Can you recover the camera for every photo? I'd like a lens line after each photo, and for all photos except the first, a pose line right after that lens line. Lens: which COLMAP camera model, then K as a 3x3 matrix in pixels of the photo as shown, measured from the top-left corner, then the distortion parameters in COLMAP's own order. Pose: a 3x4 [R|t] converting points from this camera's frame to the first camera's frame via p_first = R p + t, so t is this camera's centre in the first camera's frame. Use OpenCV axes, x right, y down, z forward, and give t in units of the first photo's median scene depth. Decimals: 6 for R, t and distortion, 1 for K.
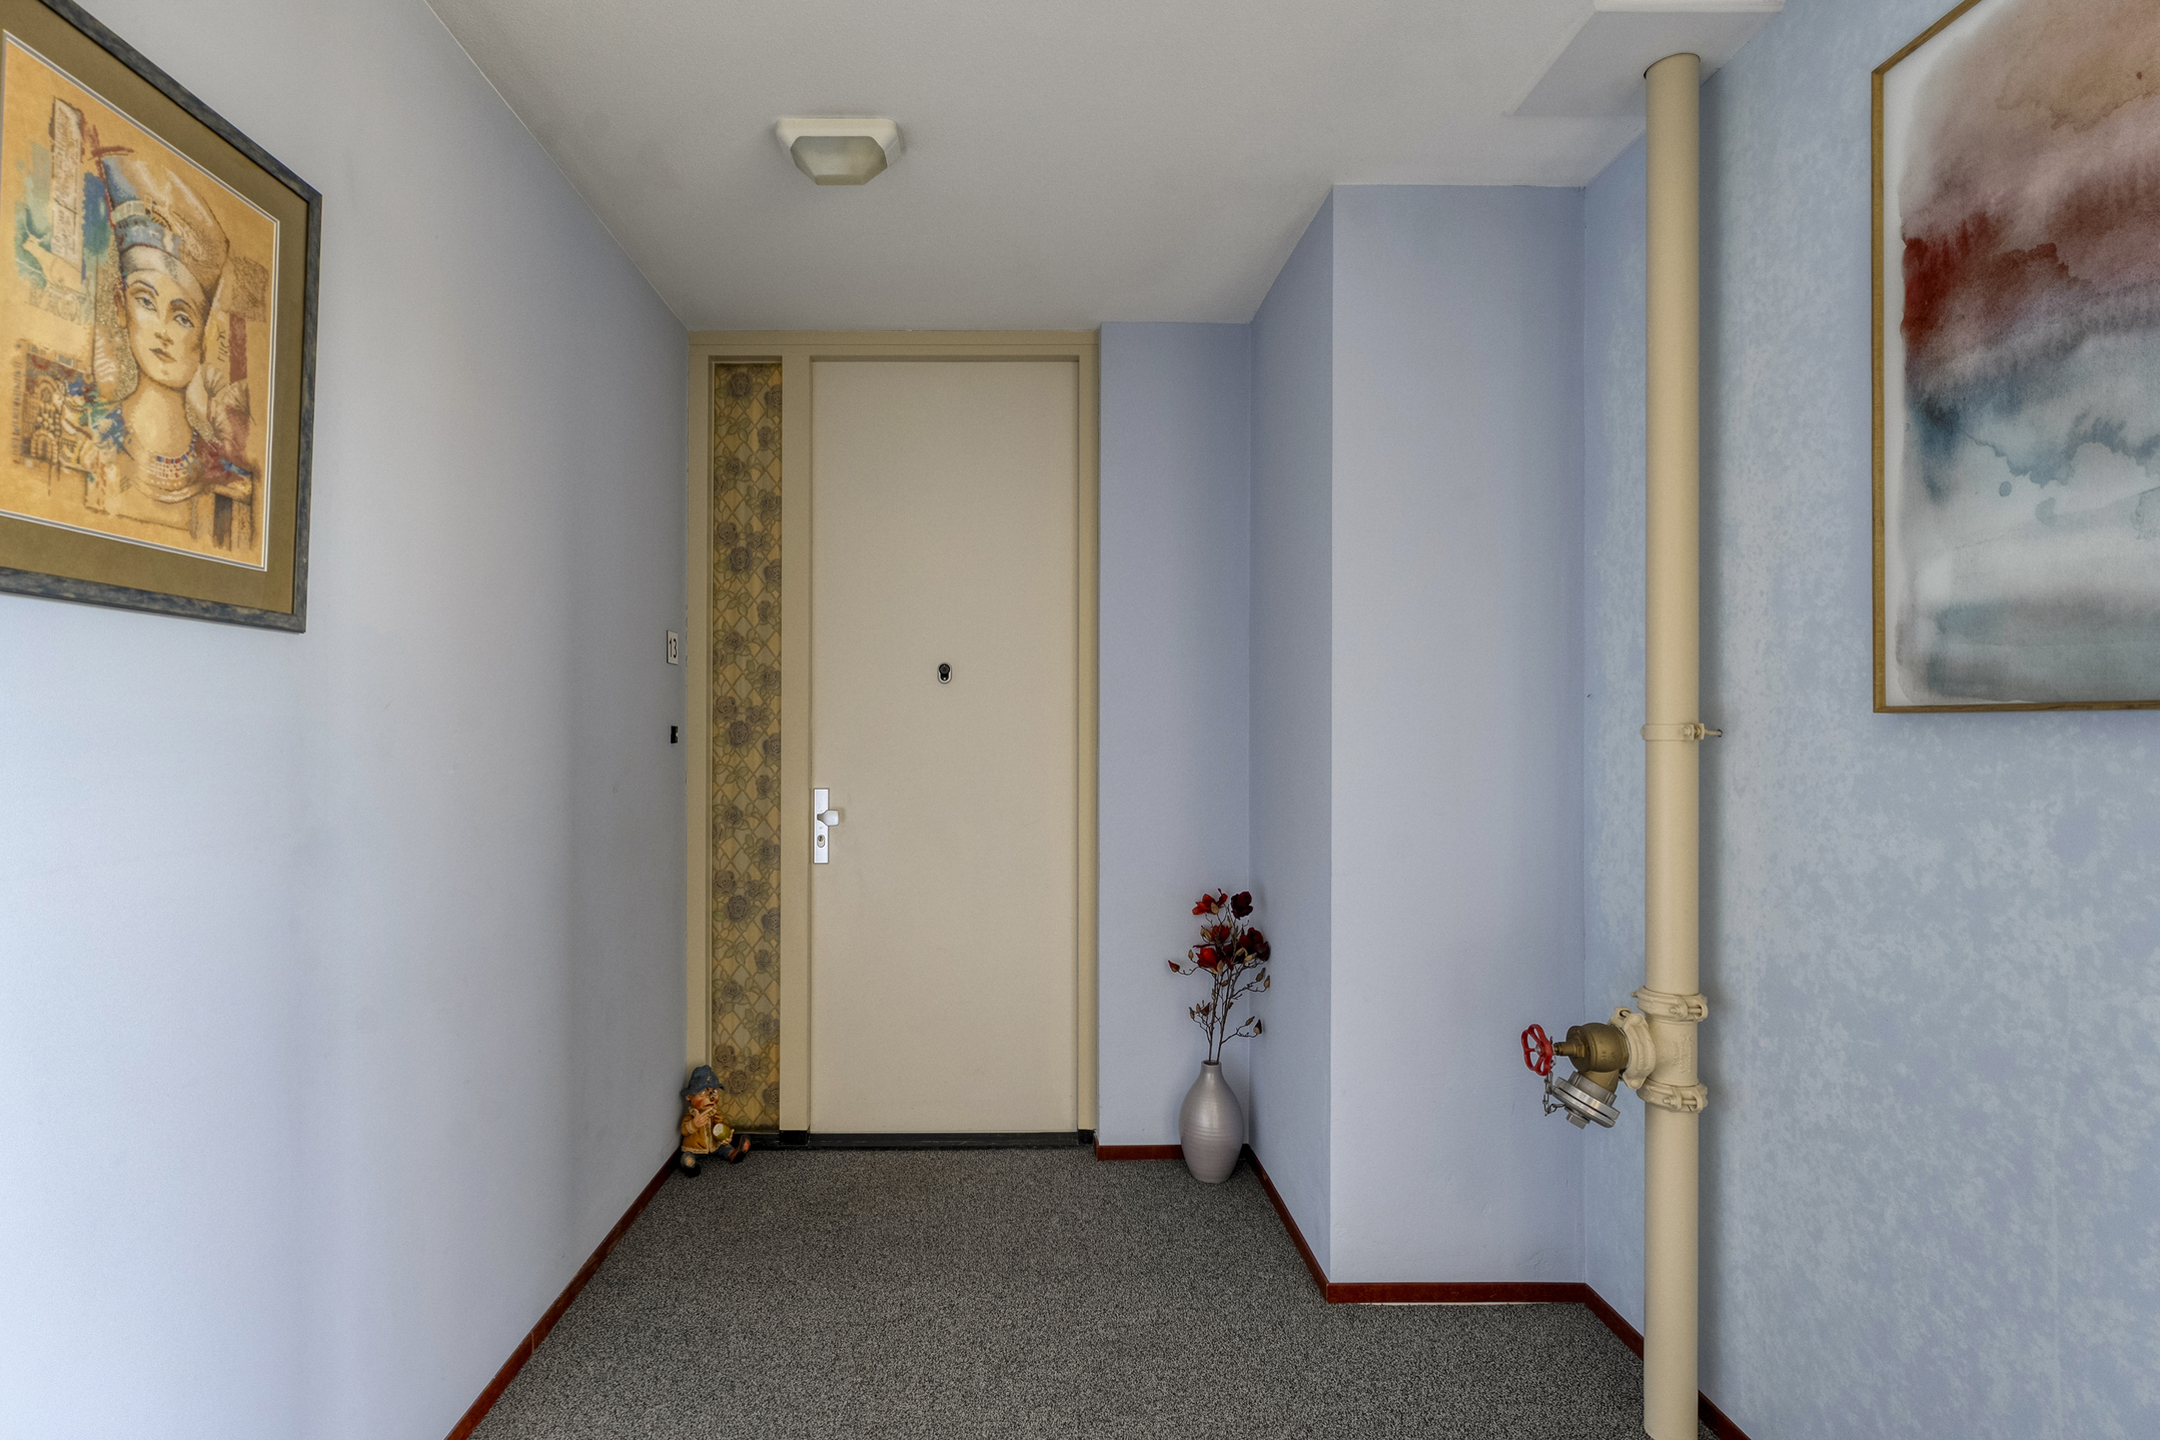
lens RADIAL K [[1063.7, 0, 1069.9], [0, 1063.7, 735.7], [0, 0, 1]] dist [0.004126, 0.000293]
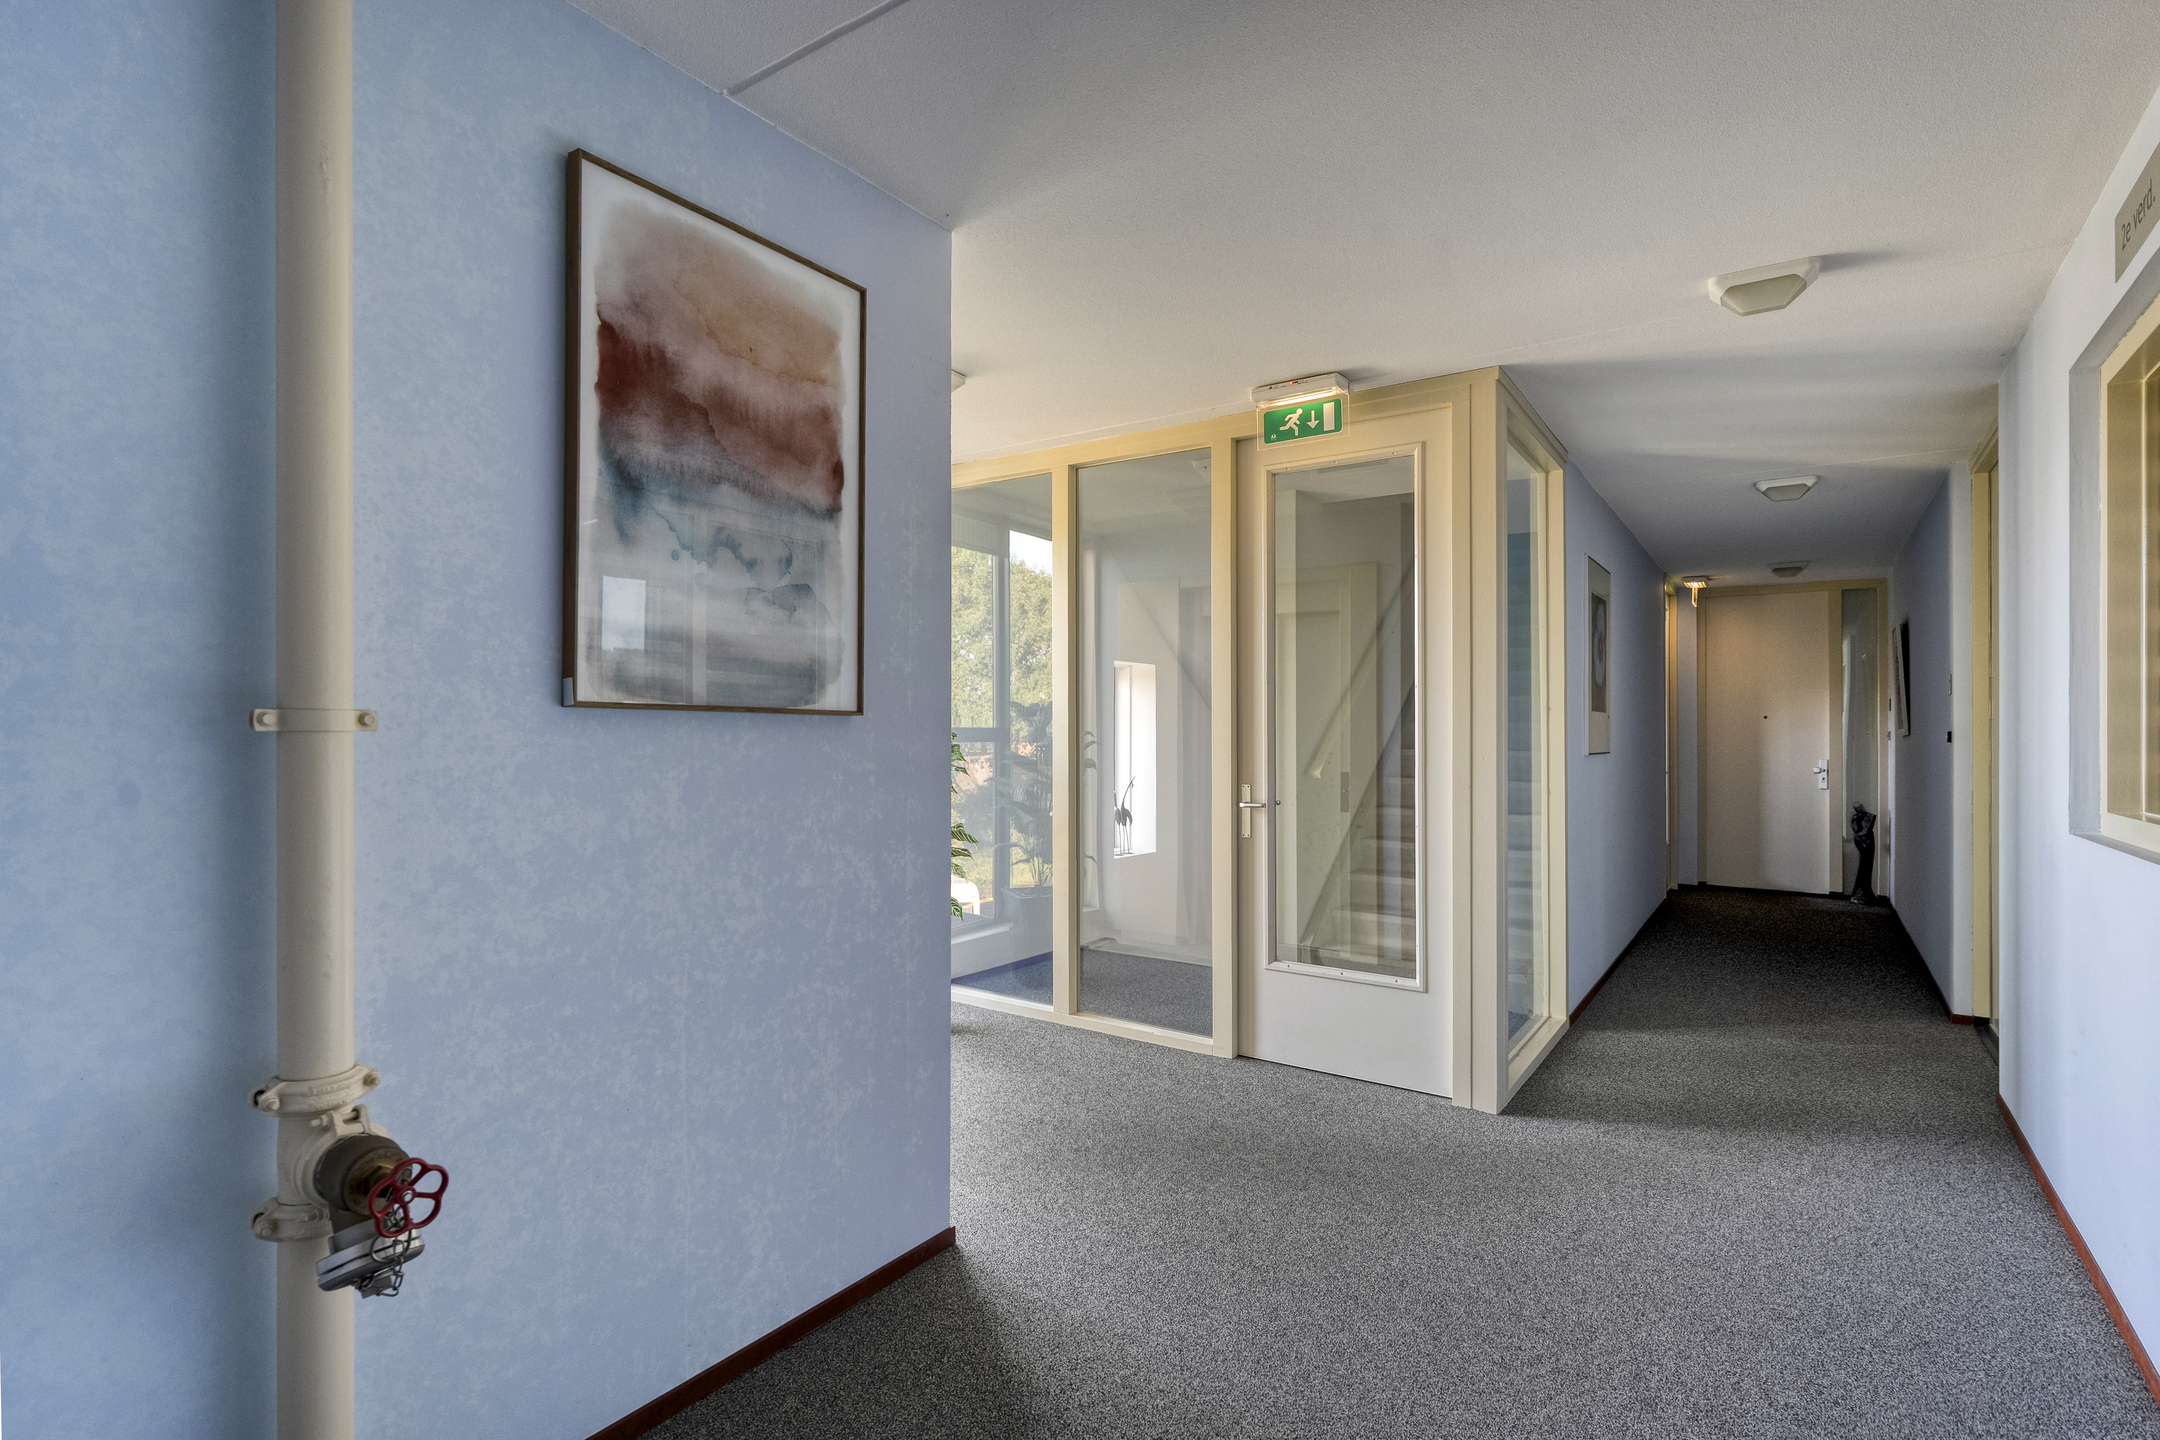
lens RADIAL K [[1063.7, 0, 1069.9], [0, 1063.7, 735.7], [0, 0, 1]] dist [0.004126, 0.000293]
pose [[-0.788091, -0.002968, 0.615551, -0.383181], [-0.000861, 0.999993, 0.003720, 0.005721], [-0.615558, 0.002402, -0.788088, 1.621153]]
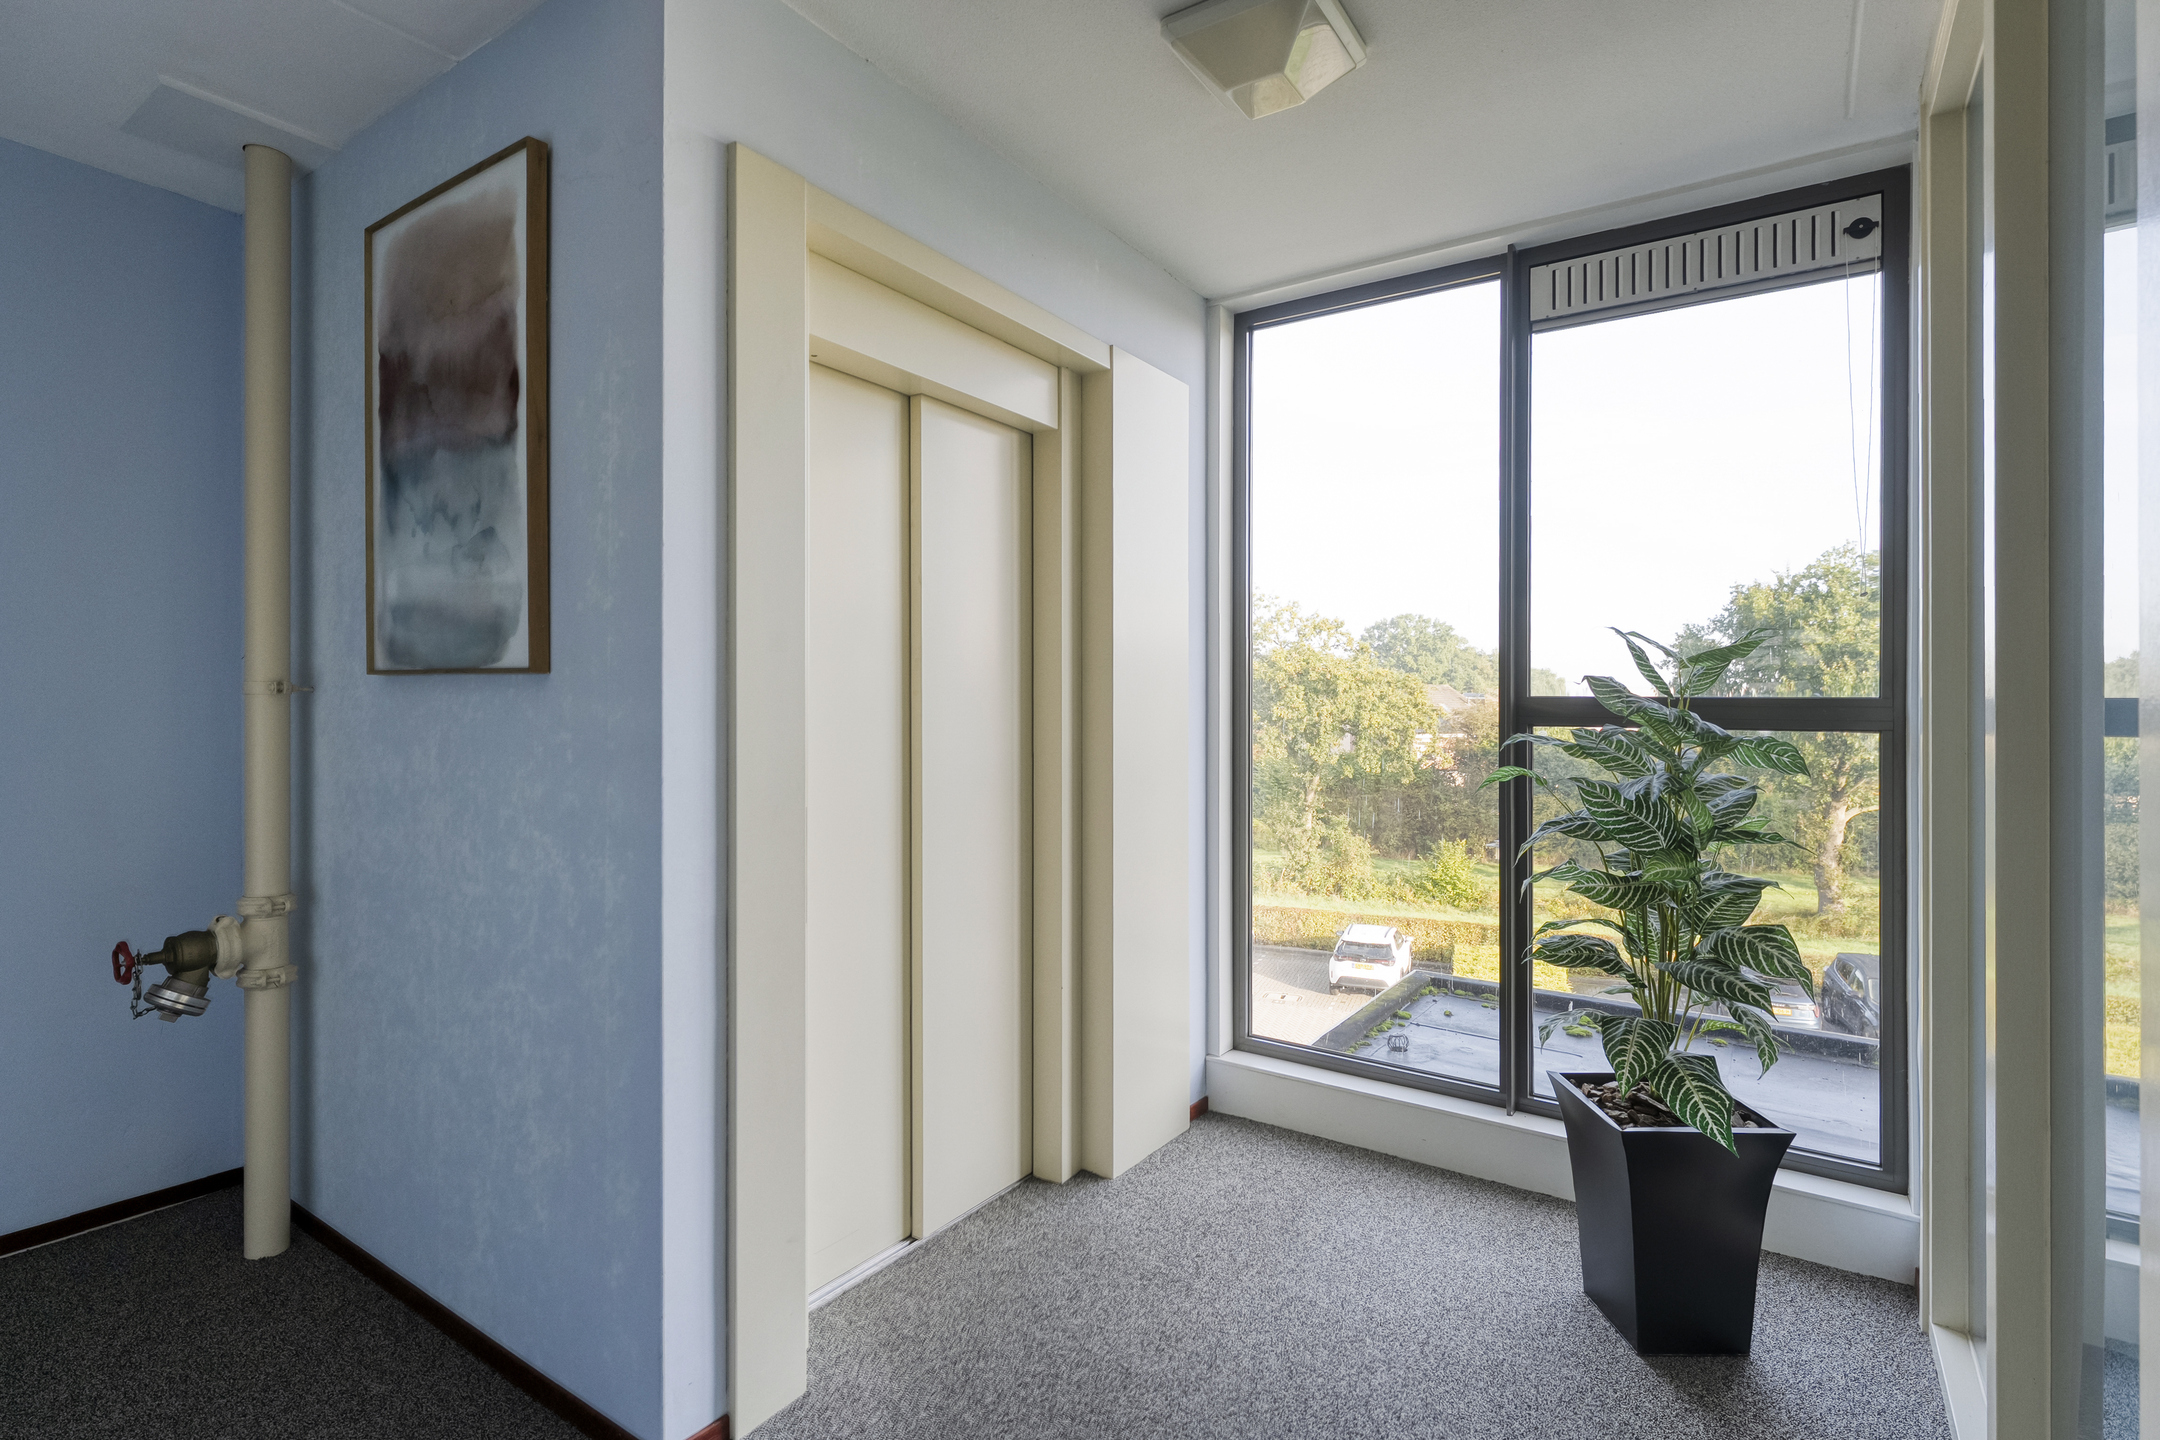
lens RADIAL K [[1016.5, 0, 1080.0], [0, 1016.5, 720.0], [0, 0, 1]] dist [0.012193, 0.000748]
pose [[0.612341, 0.001742, 0.790592, 0.256614], [-0.008943, 0.999949, 0.004723, 0.026541], [-0.790543, -0.009963, 0.612326, -0.633298]]
